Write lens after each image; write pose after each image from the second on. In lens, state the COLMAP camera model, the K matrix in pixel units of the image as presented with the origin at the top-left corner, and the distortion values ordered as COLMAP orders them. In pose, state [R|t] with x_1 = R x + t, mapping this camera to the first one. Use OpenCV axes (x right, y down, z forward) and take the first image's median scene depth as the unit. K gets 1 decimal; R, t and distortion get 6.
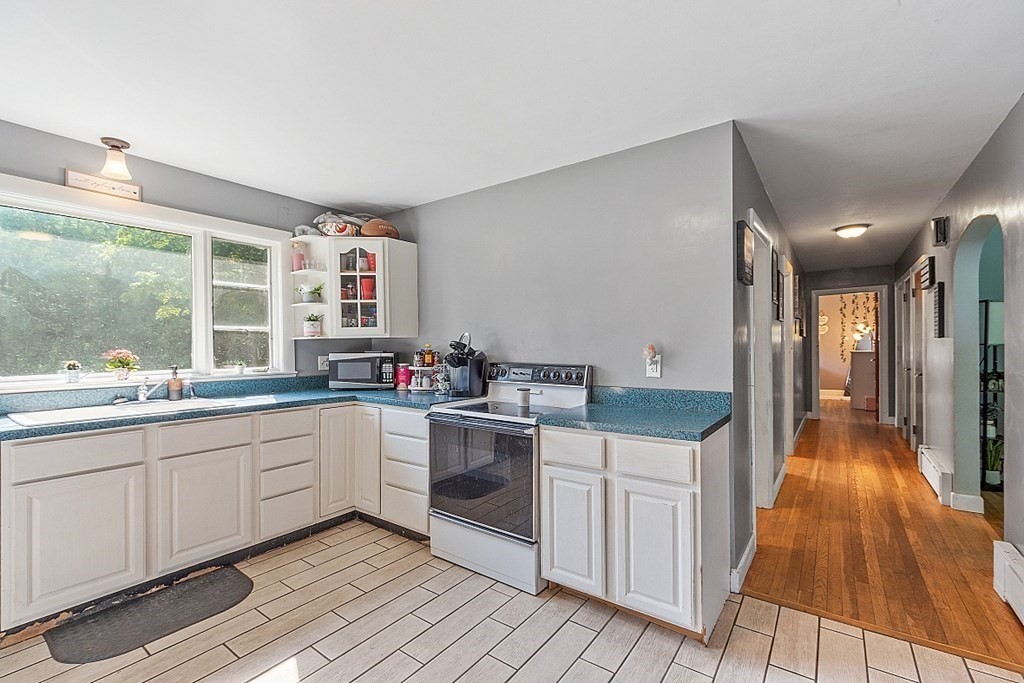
lens RADIAL K [[453.0, 0, 506.9], [0, 453.0, 348.6], [0, 0, 1]] dist [-0.000767, 0.000044]
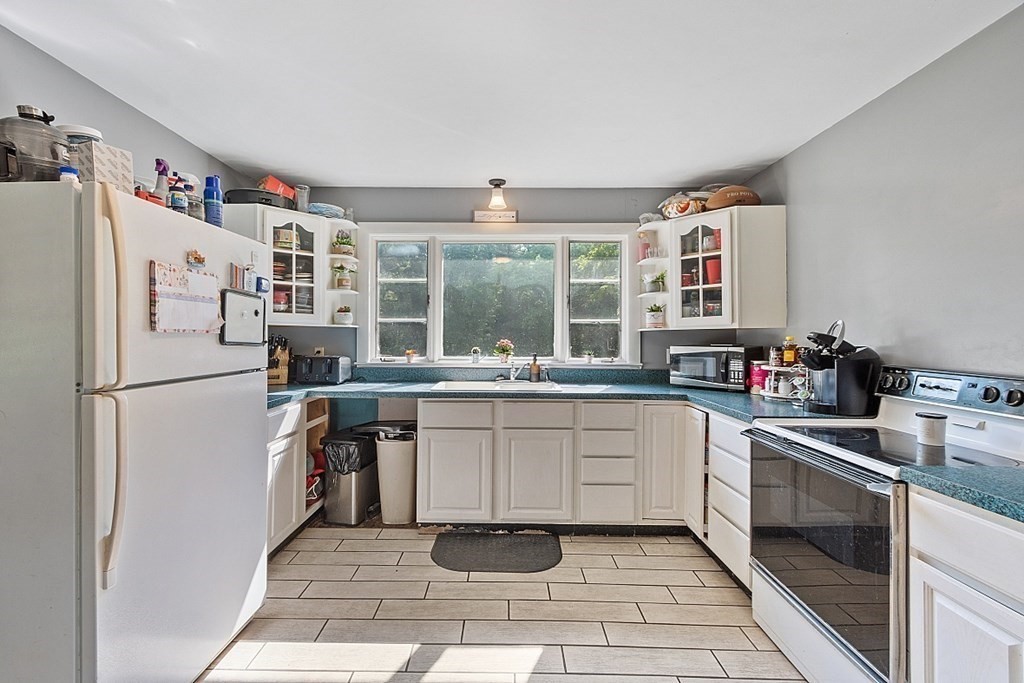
lens RADIAL K [[453.0, 0, 498.3], [0, 453.0, 337.3], [0, 0, 1]] dist [-0.000767, 0.000044]
pose [[0.579043, 0.006229, -0.815273, 0.181184], [-0.013000, 0.999914, -0.001593, -0.001235], [0.815194, 0.011521, 0.579074, 0.208992]]
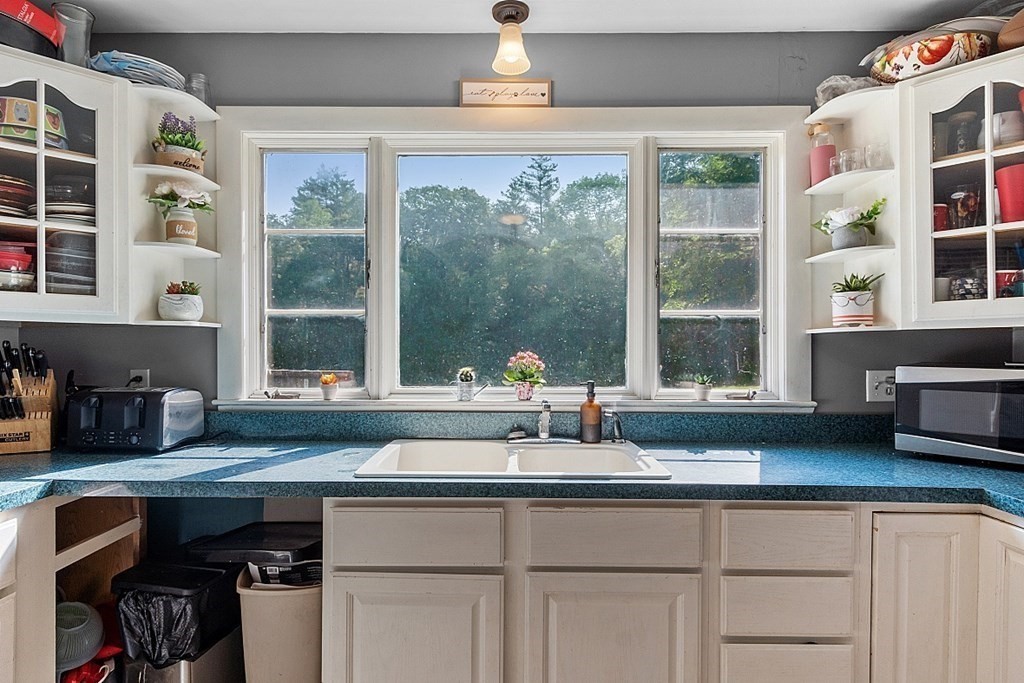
lens RADIAL K [[566.8, 0, 503.7], [0, 566.8, 349.8], [0, 0, 1]] dist [0.004442, -0.003436]
pose [[0.581790, 0.011609, -0.813256, -0.207068], [-0.010580, 0.999922, 0.006704, -0.004562], [0.813270, 0.004704, 0.581867, 0.468262]]
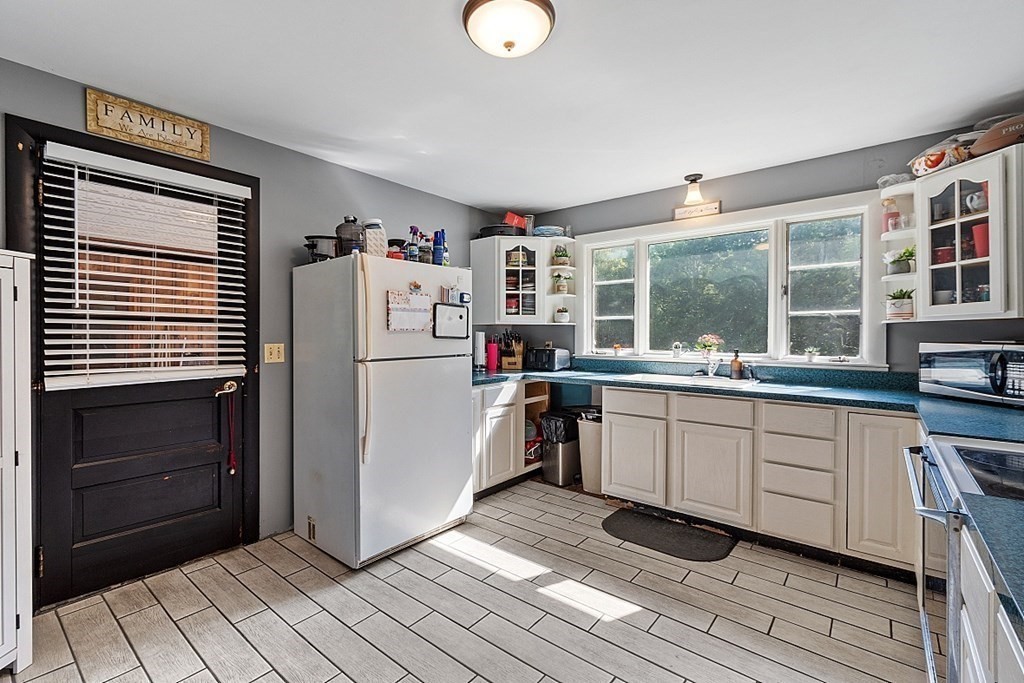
lens RADIAL K [[453.0, 0, 499.5], [0, 453.0, 338.3], [0, 0, 1]] dist [-0.000767, 0.000044]
pose [[-0.067334, 0.015760, -0.997606, 0.419390], [-0.007531, 0.999839, 0.016304, -0.003416], [0.997702, 0.008611, -0.067205, 0.451367]]
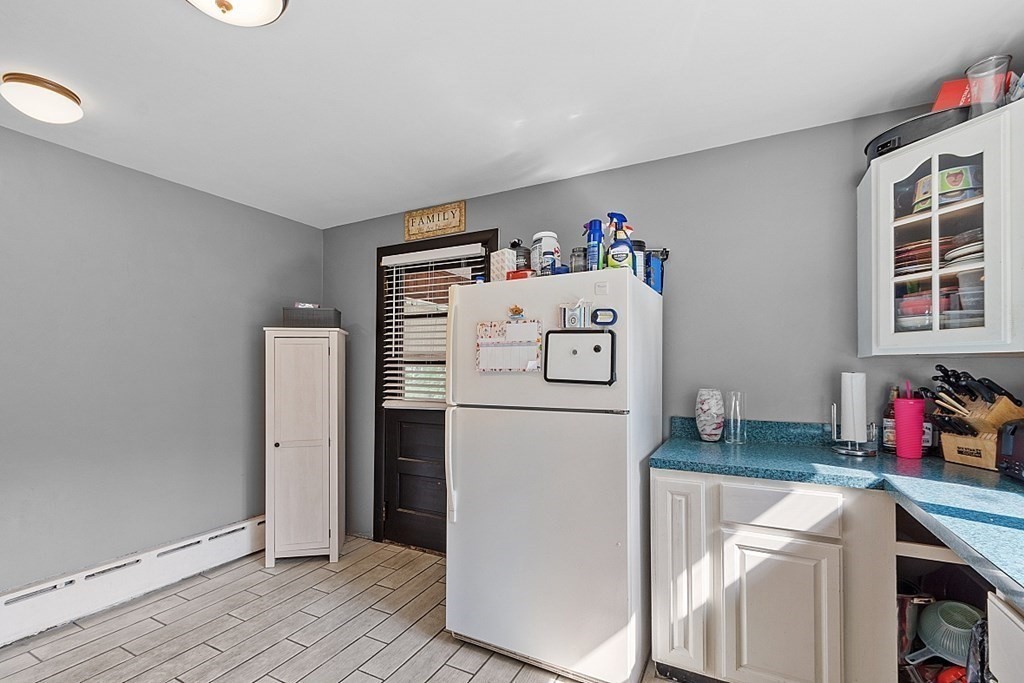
lens RADIAL K [[453.0, 0, 493.1], [0, 453.0, 365.7], [0, 0, 1]] dist [-0.000767, 0.000044]
pose [[-0.991036, 0.000522, -0.133596, -0.335108], [0.000961, 0.999994, -0.003226, -0.008676], [0.133593, -0.003325, -0.991031, 0.877520]]
